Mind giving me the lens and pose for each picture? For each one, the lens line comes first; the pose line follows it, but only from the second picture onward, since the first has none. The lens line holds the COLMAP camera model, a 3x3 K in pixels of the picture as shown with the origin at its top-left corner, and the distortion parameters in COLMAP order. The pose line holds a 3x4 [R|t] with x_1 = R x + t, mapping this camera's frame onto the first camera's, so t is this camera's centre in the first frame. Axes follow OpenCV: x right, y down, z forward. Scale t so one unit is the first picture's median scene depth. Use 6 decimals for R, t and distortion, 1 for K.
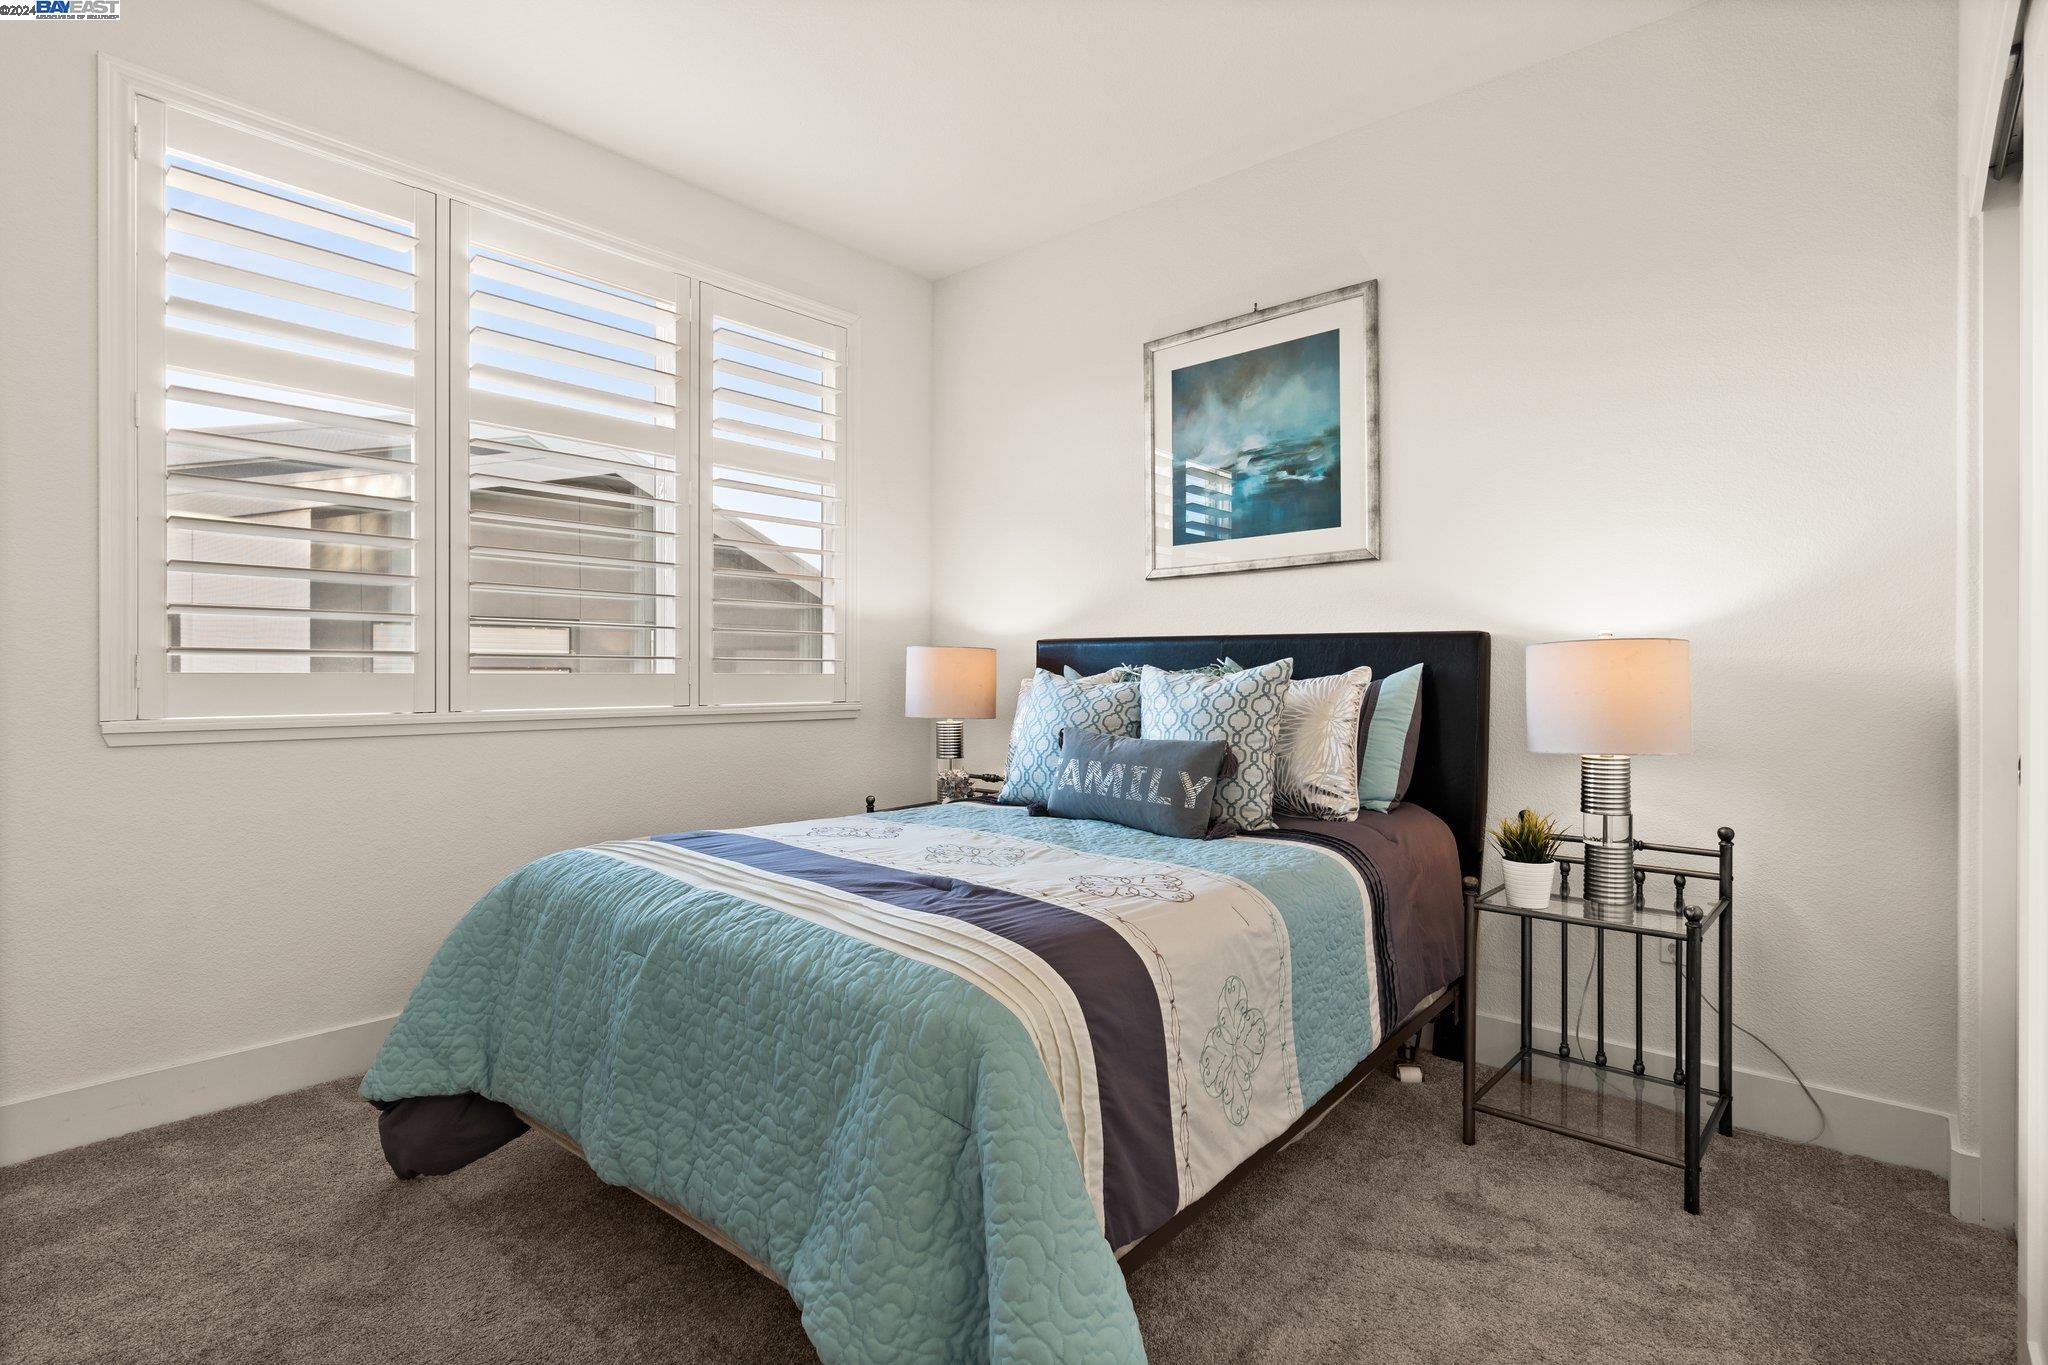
lens RADIAL K [[934.4, 0, 1024.0], [0, 934.4, 682.5], [0, 0, 1]] dist [0.000314, 0.000030]
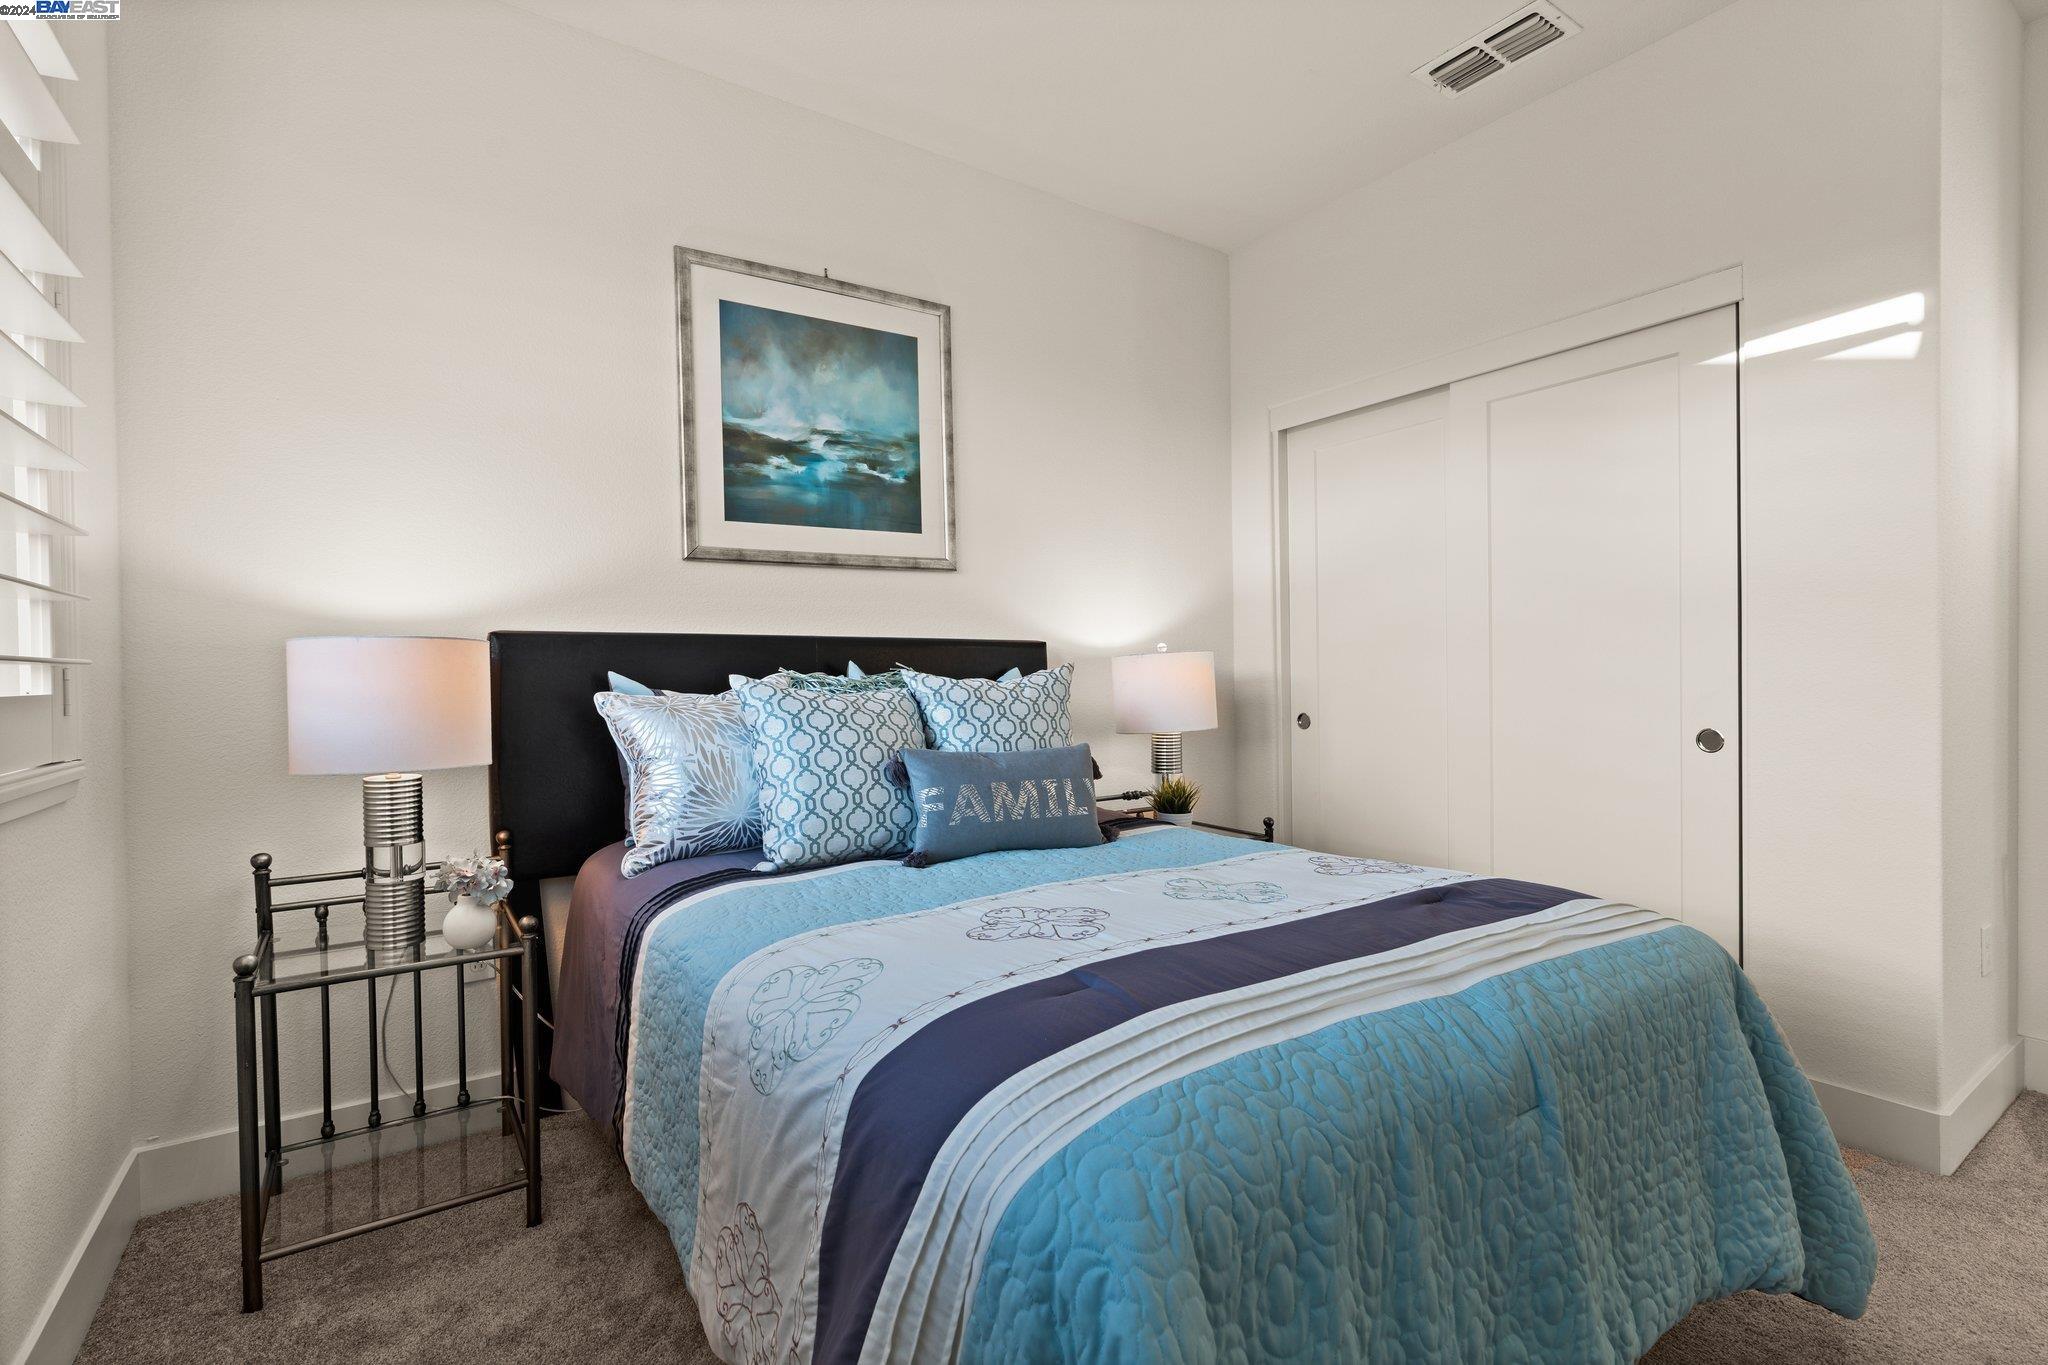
lens RADIAL K [[1008.3, 0, 1028.9], [0, 1008.3, 657.9], [0, 0, 1]] dist [0.001086, 0.000235]
pose [[0.263022, 0.013440, 0.964696, -0.647432], [0.022893, 0.999534, -0.020167, -0.008244], [-0.964518, 0.027389, 0.262592, 0.581347]]
